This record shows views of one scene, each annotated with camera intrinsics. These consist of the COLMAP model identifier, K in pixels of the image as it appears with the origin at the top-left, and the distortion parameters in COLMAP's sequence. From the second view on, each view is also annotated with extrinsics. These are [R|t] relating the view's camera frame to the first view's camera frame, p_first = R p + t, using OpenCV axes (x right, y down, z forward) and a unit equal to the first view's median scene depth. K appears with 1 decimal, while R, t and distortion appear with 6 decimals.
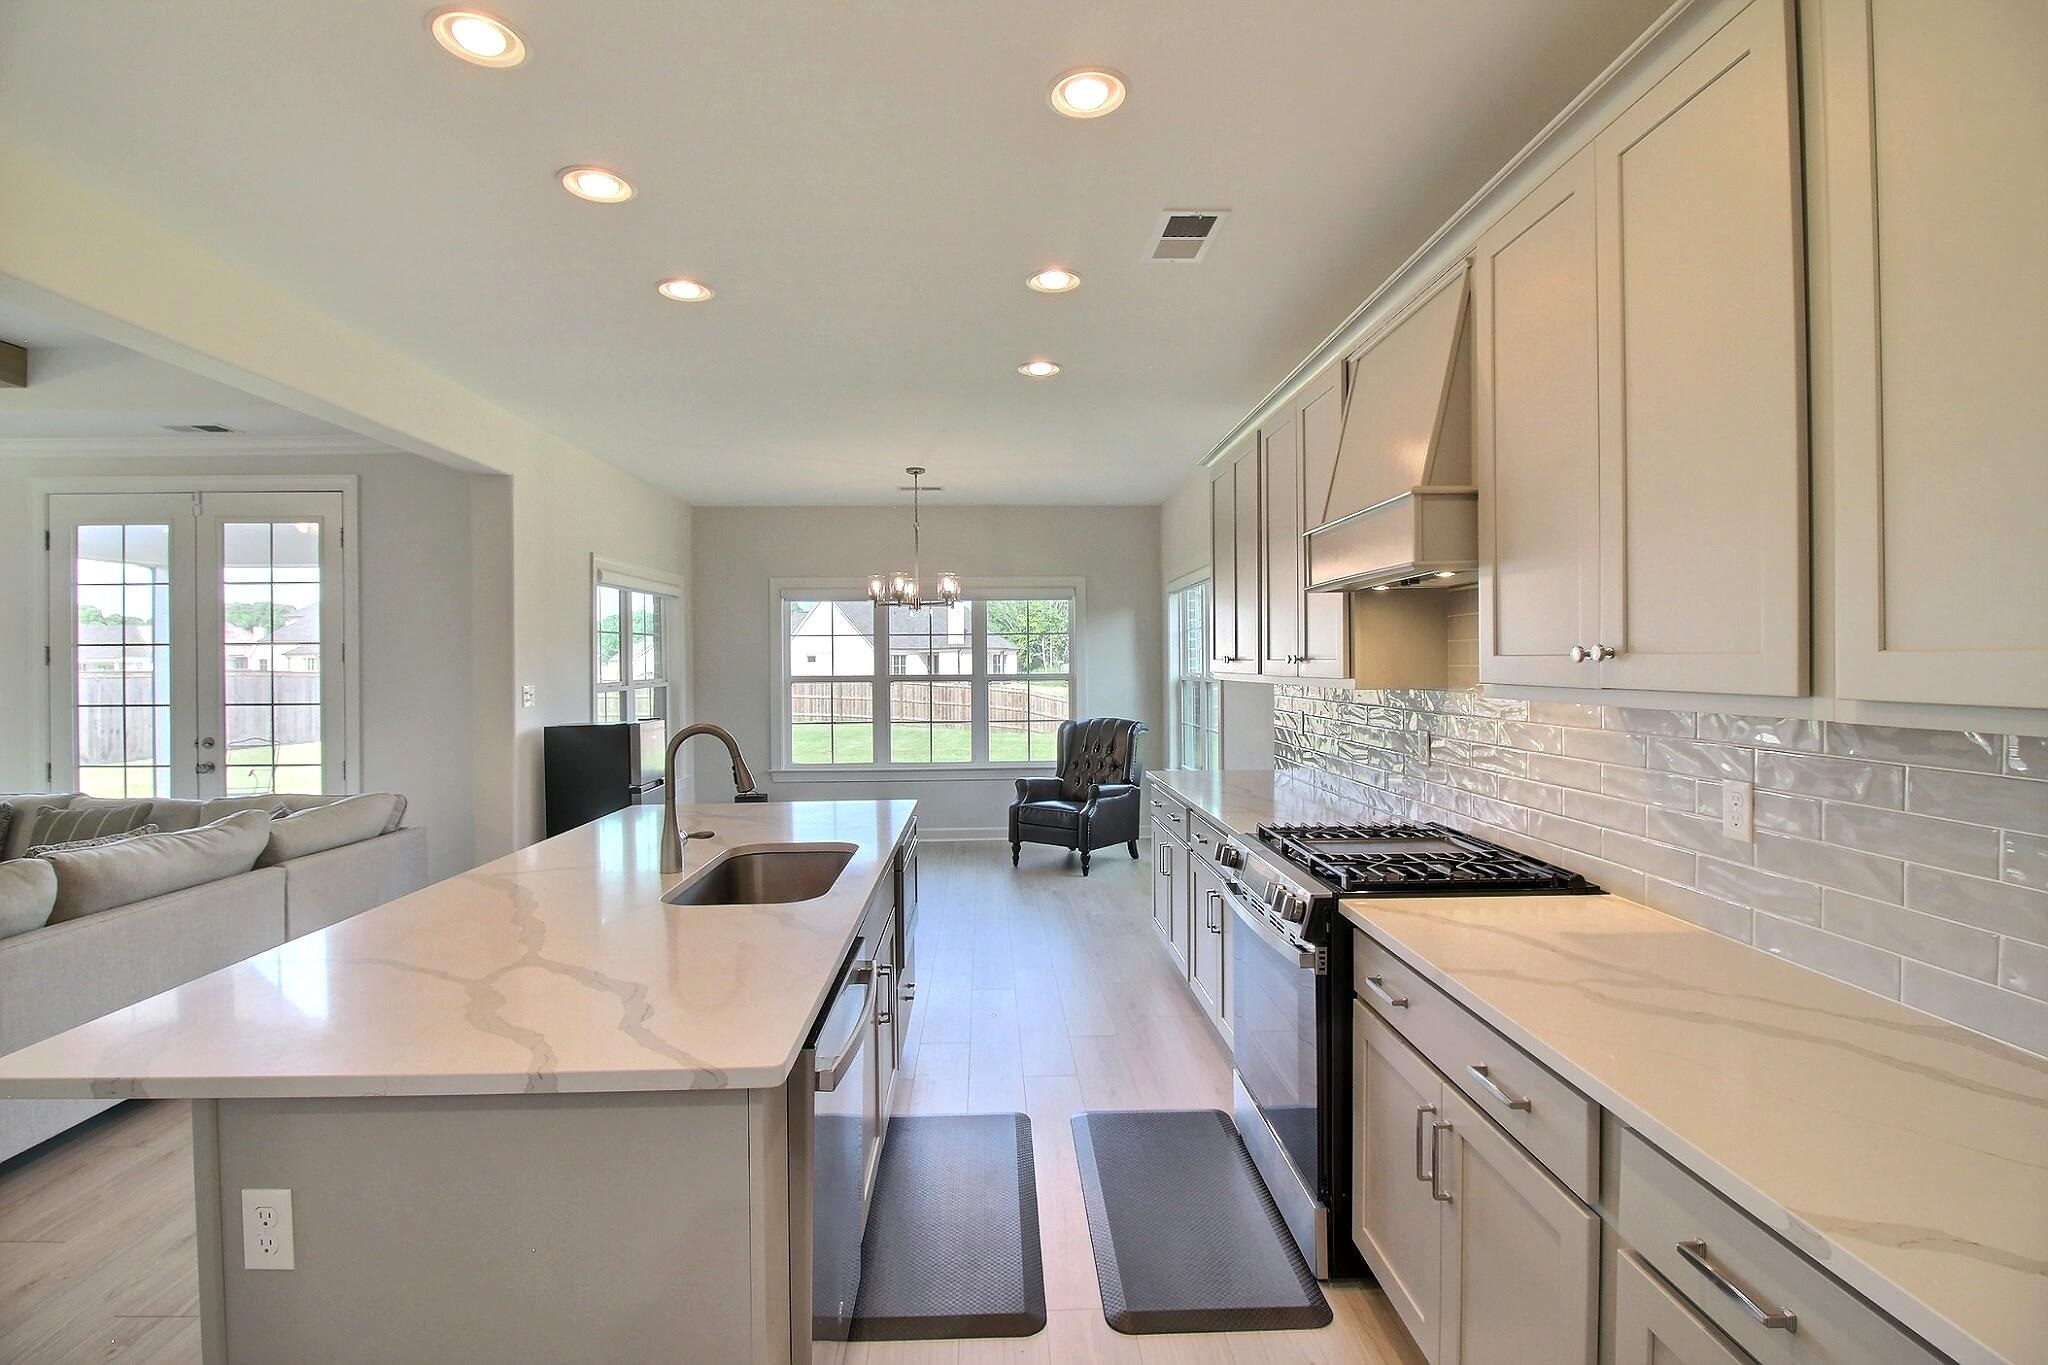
lens RADIAL K [[948.4, 0, 1017.5], [0, 948.4, 674.0], [0, 0, 1]] dist [-0.026460, -0.000969]
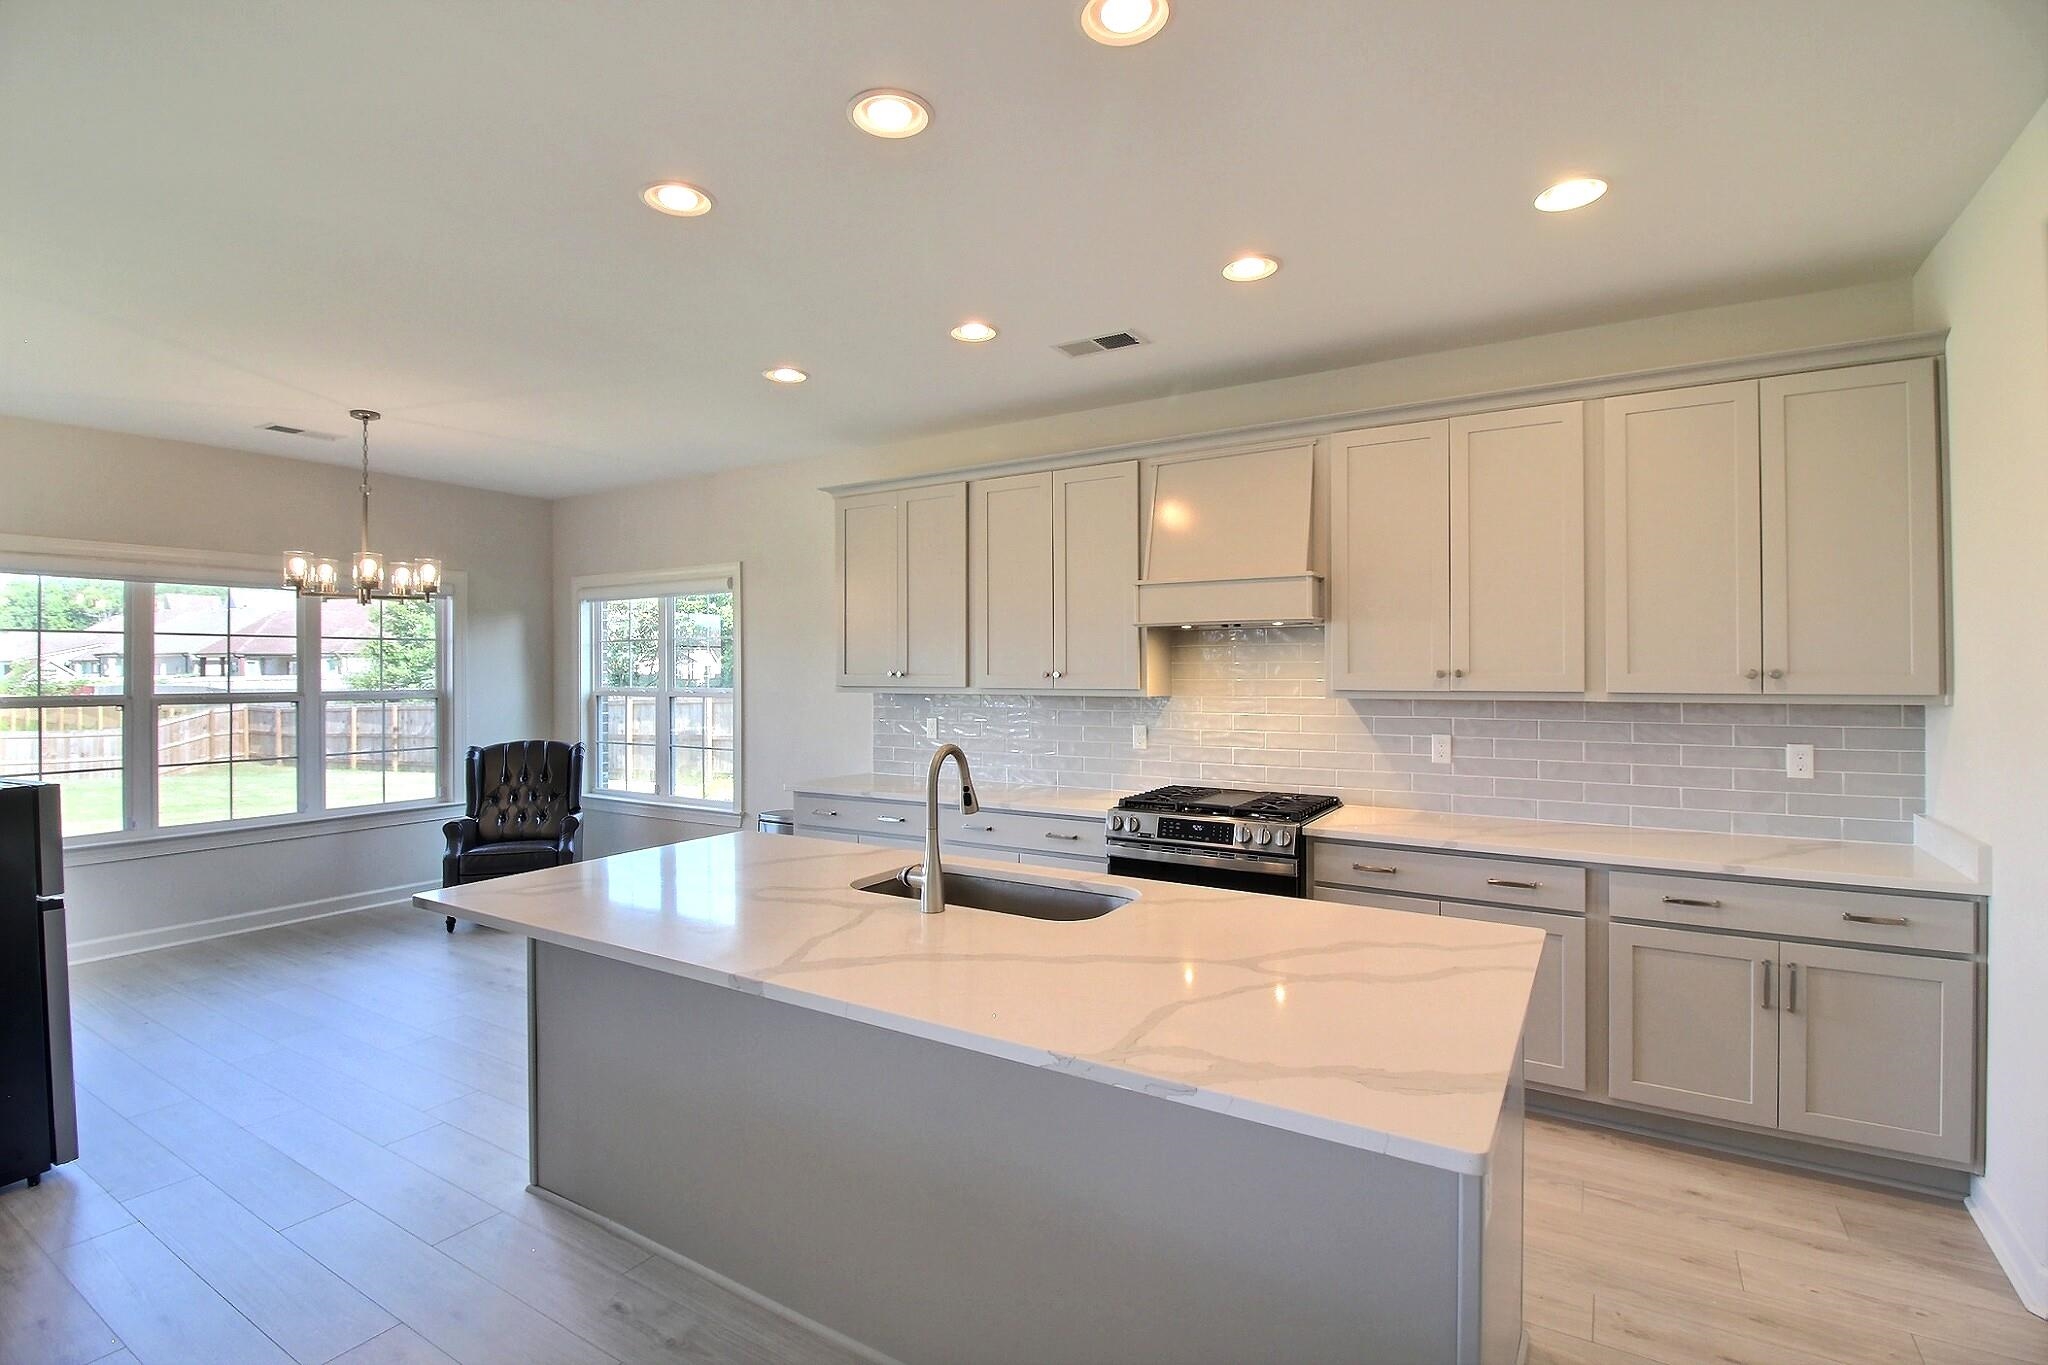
lens RADIAL K [[948.4, 0, 1027.4], [0, 948.4, 673.7], [0, 0, 1]] dist [-0.026460, -0.000969]
pose [[0.555225, 0.005078, 0.831685, -0.404787], [0.008119, 0.999901, -0.011525, -0.001366], [-0.831660, 0.013152, 0.555129, 0.162035]]
